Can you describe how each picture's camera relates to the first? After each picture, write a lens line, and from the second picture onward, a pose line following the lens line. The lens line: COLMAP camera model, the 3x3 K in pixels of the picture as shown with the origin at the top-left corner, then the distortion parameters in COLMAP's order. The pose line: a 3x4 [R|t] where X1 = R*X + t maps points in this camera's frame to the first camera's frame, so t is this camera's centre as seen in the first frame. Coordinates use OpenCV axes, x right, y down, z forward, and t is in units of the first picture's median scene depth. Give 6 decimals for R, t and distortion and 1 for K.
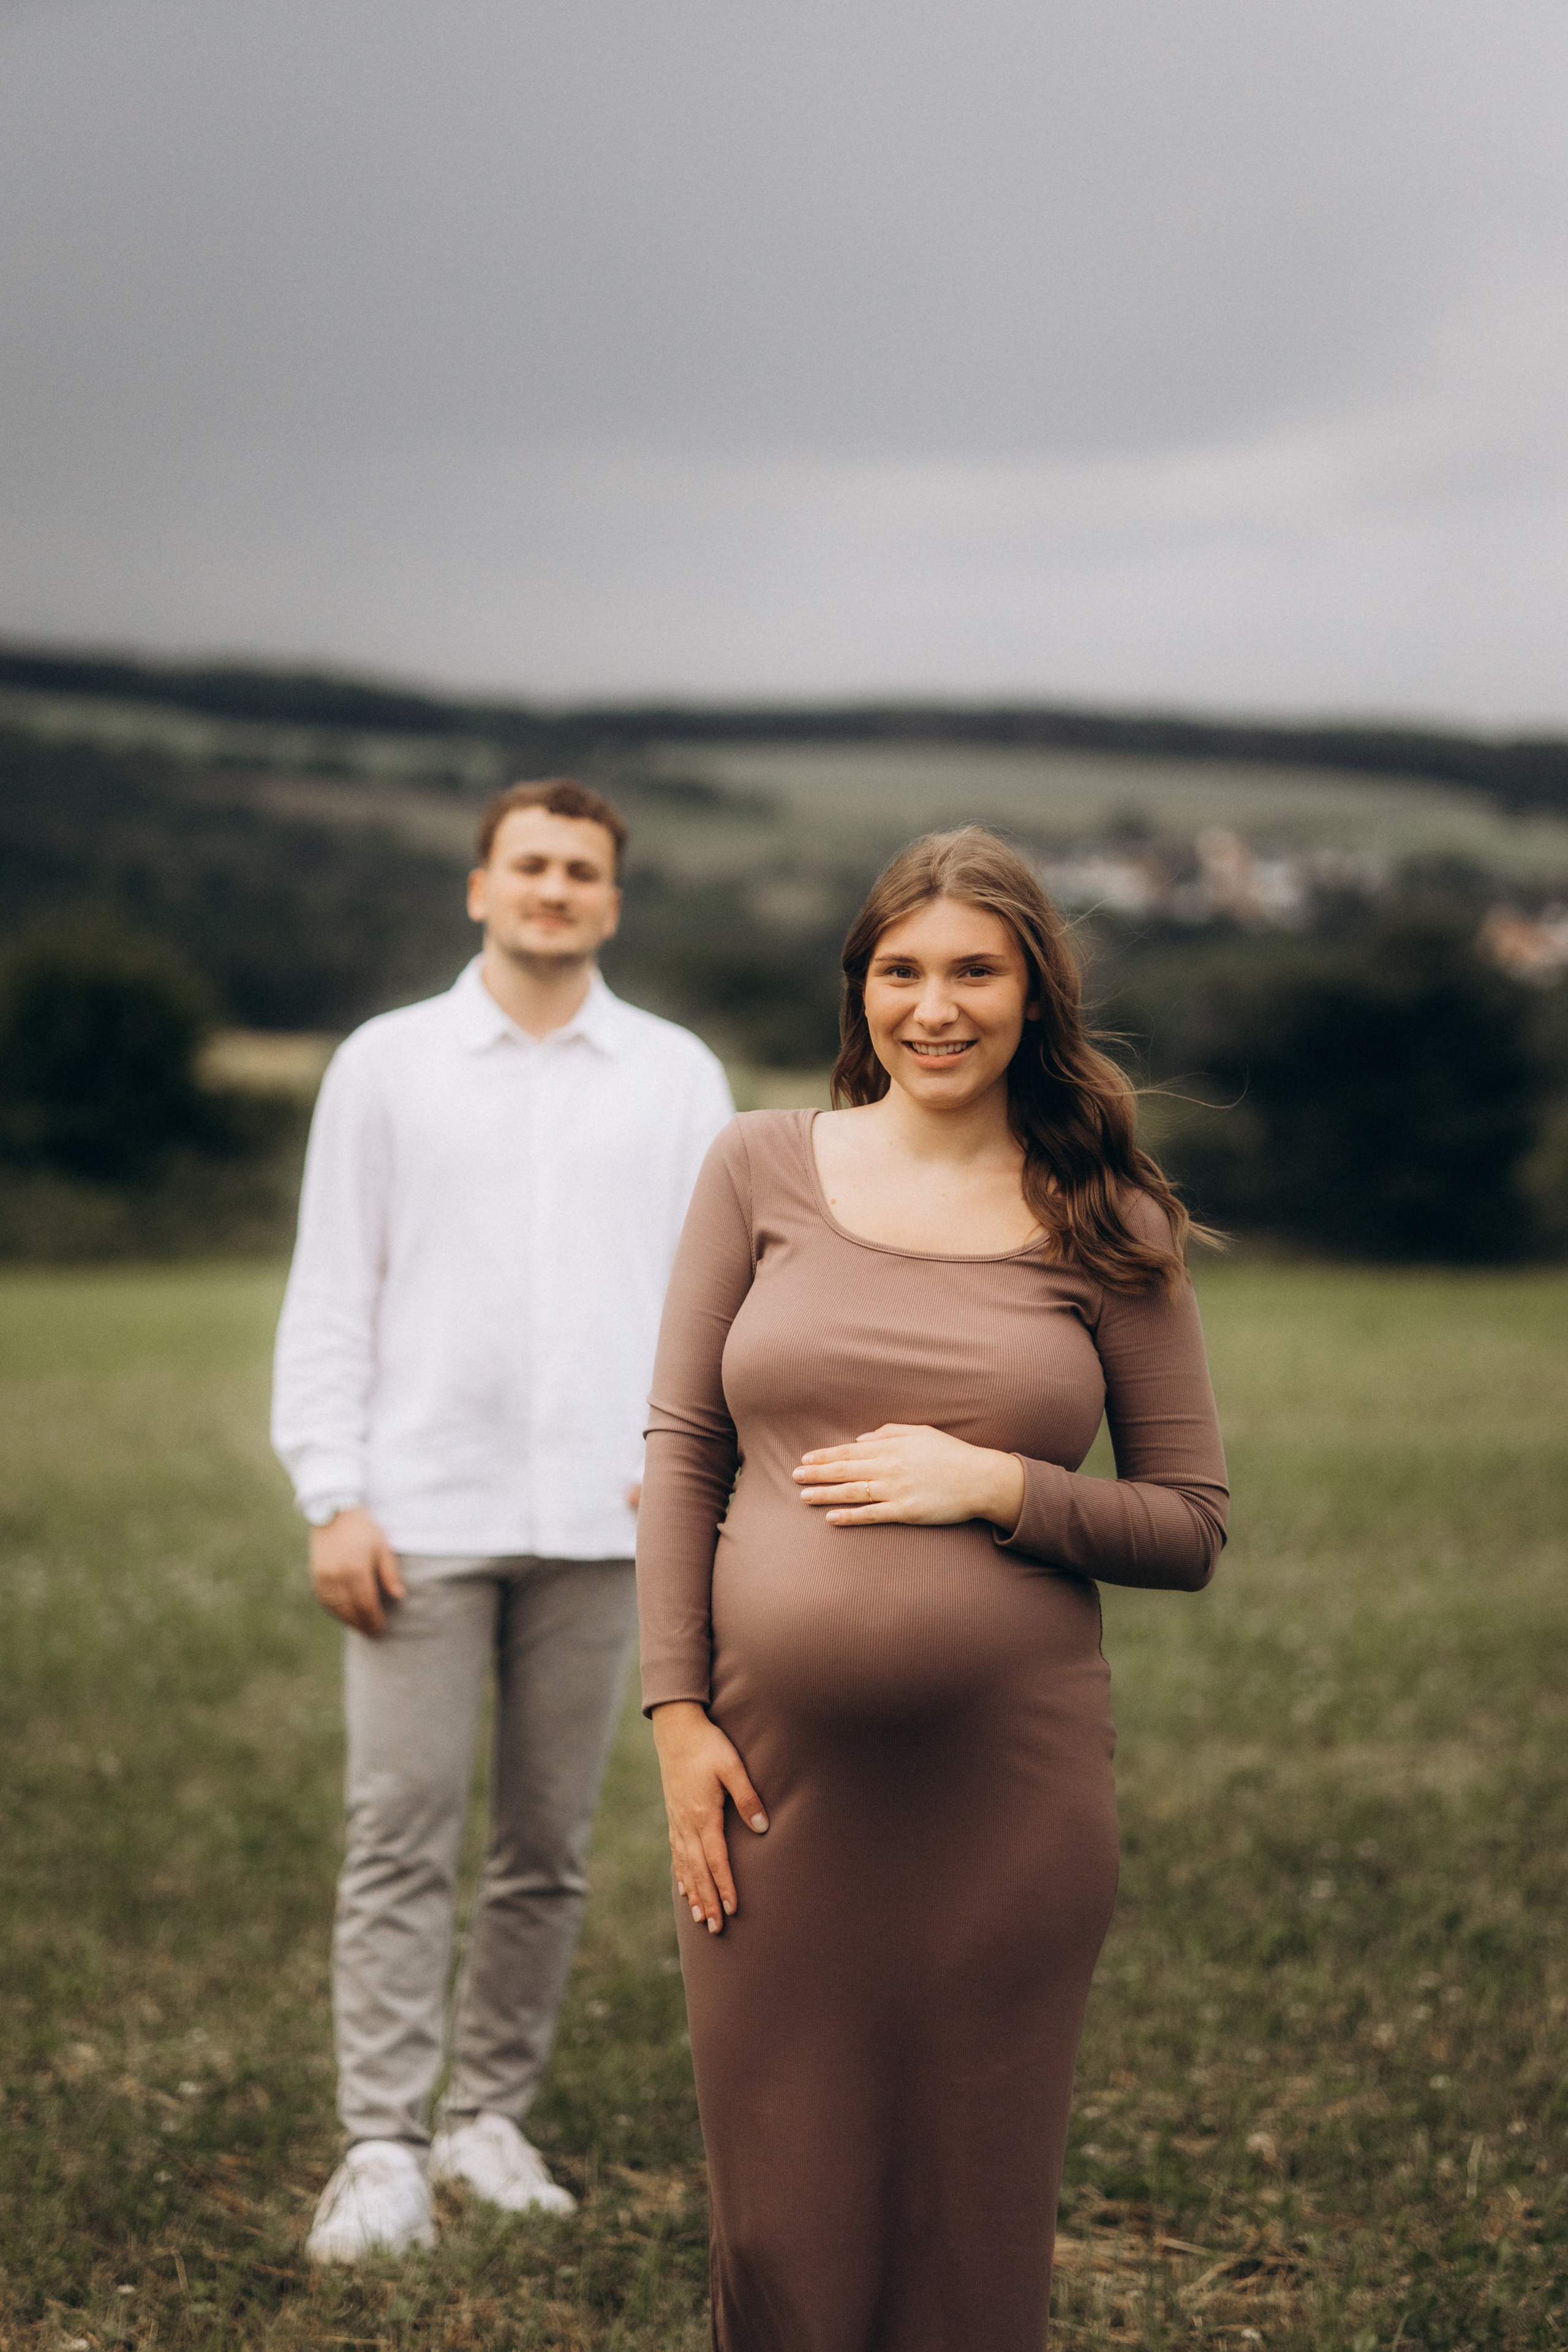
lens RADIAL K [[5822.2, 0, 777.3], [0, 5822.2, 1216.2], [0, 0, 1]] dist [0.895500, 0.000000]
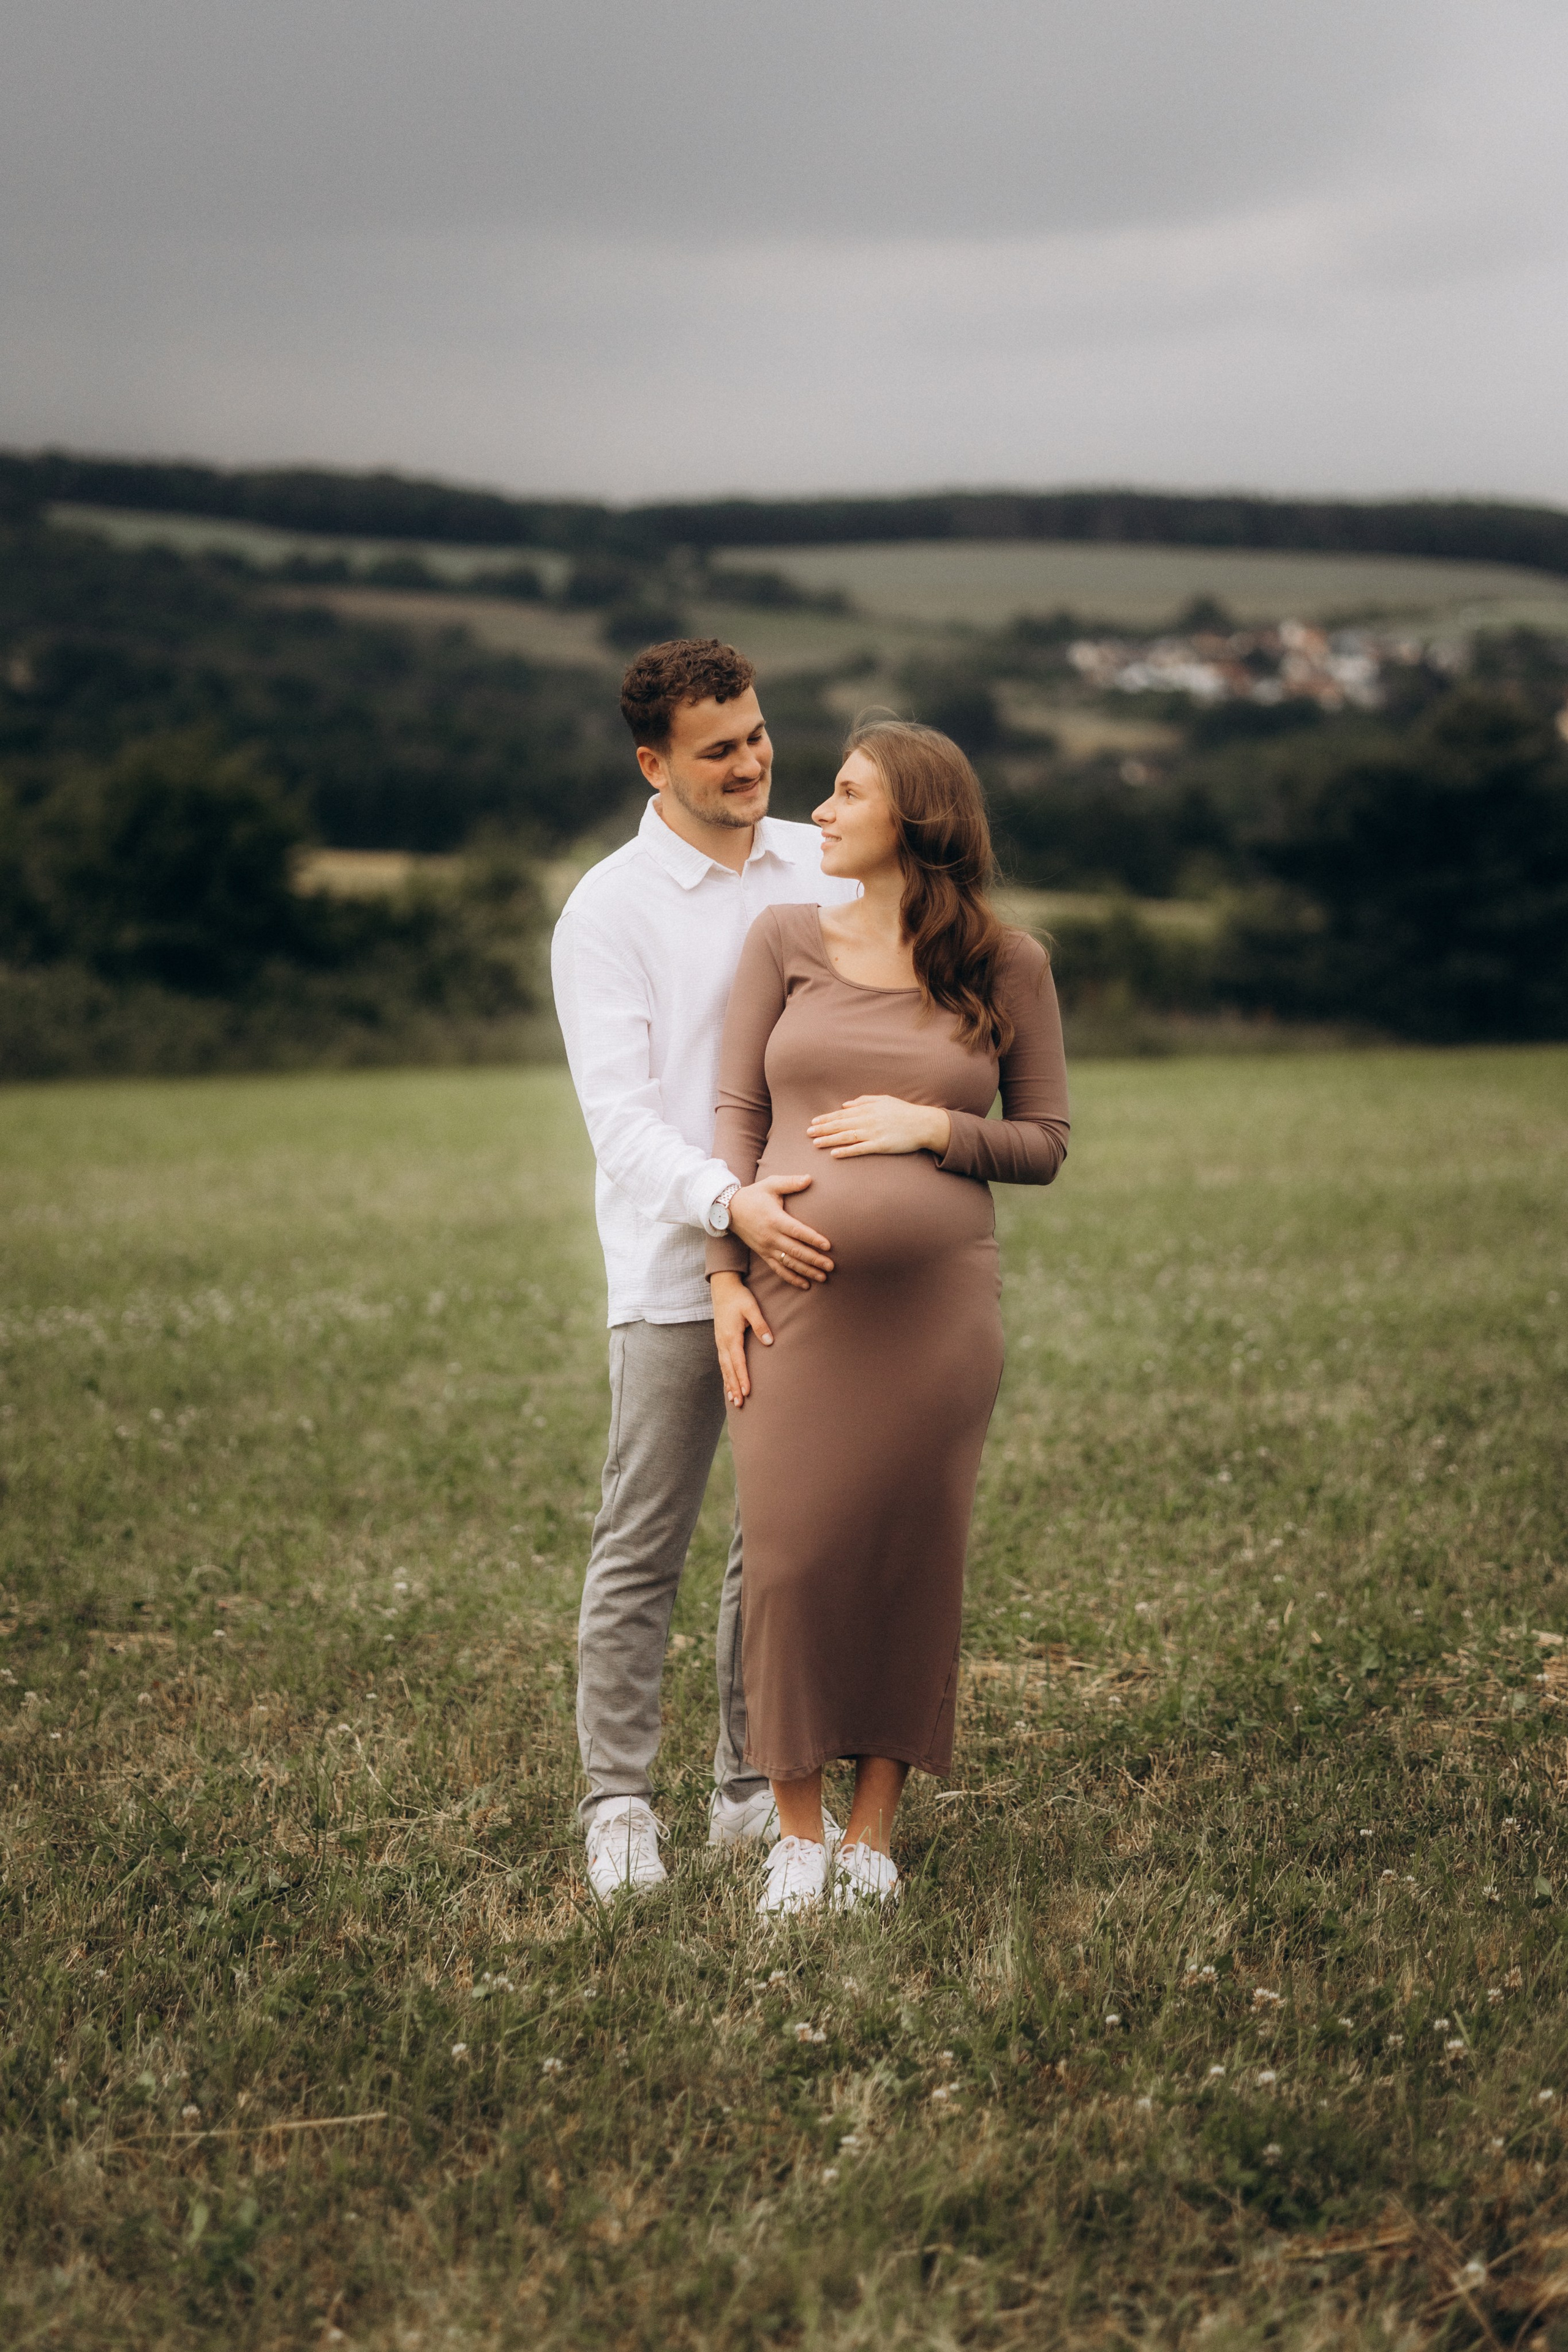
lens RADIAL K [[5822.2, 0, 741.0], [0, 5822.2, 1256.5], [0, 0, 1]] dist [0.895500, 0.000000]
pose [[0.999605, -0.018619, -0.021073, 0.011470], [0.019462, 0.998989, 0.040517, 0.009104], [0.020297, -0.040911, 0.998957, -0.334086]]
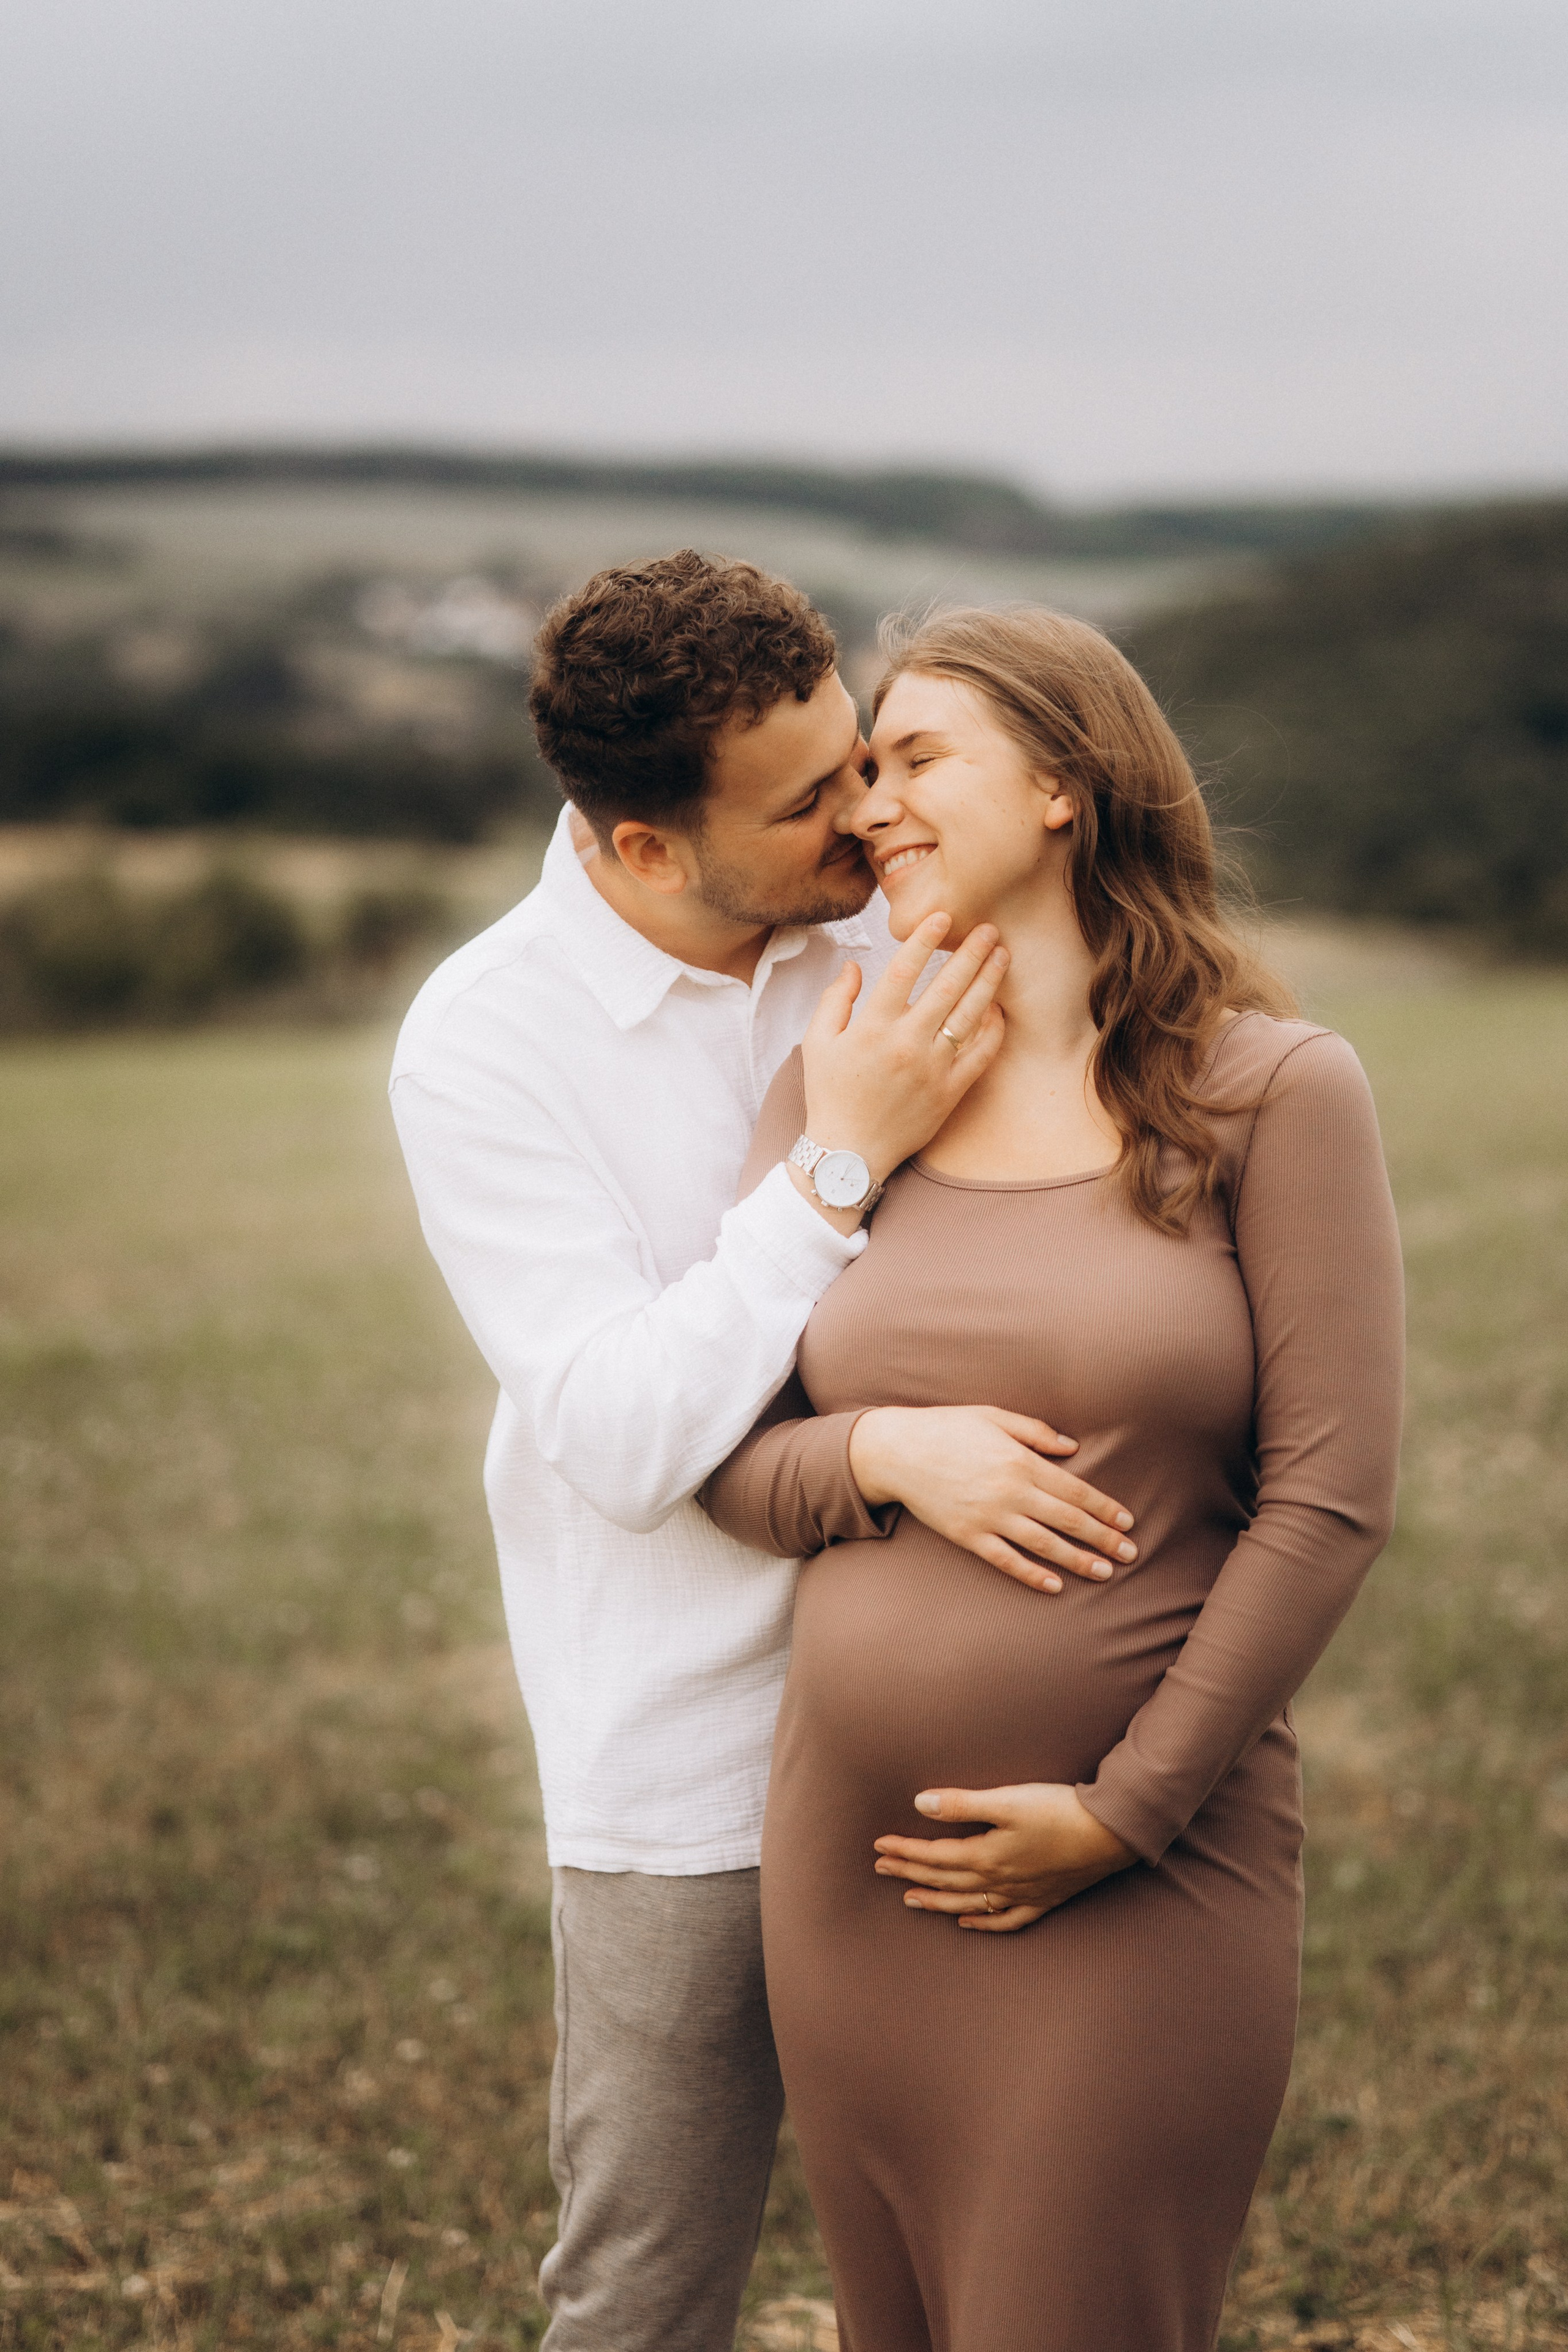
lens RADIAL K [[5822.2, 0, 785.7], [0, 5822.2, 1191.1], [0, 0, 1]] dist [0.895500, 0.000000]
pose [[0.993702, -0.050140, 0.100208, 0.078883], [0.046217, 0.998086, 0.041093, -0.017094], [-0.102076, -0.036203, 0.994118, 0.165286]]
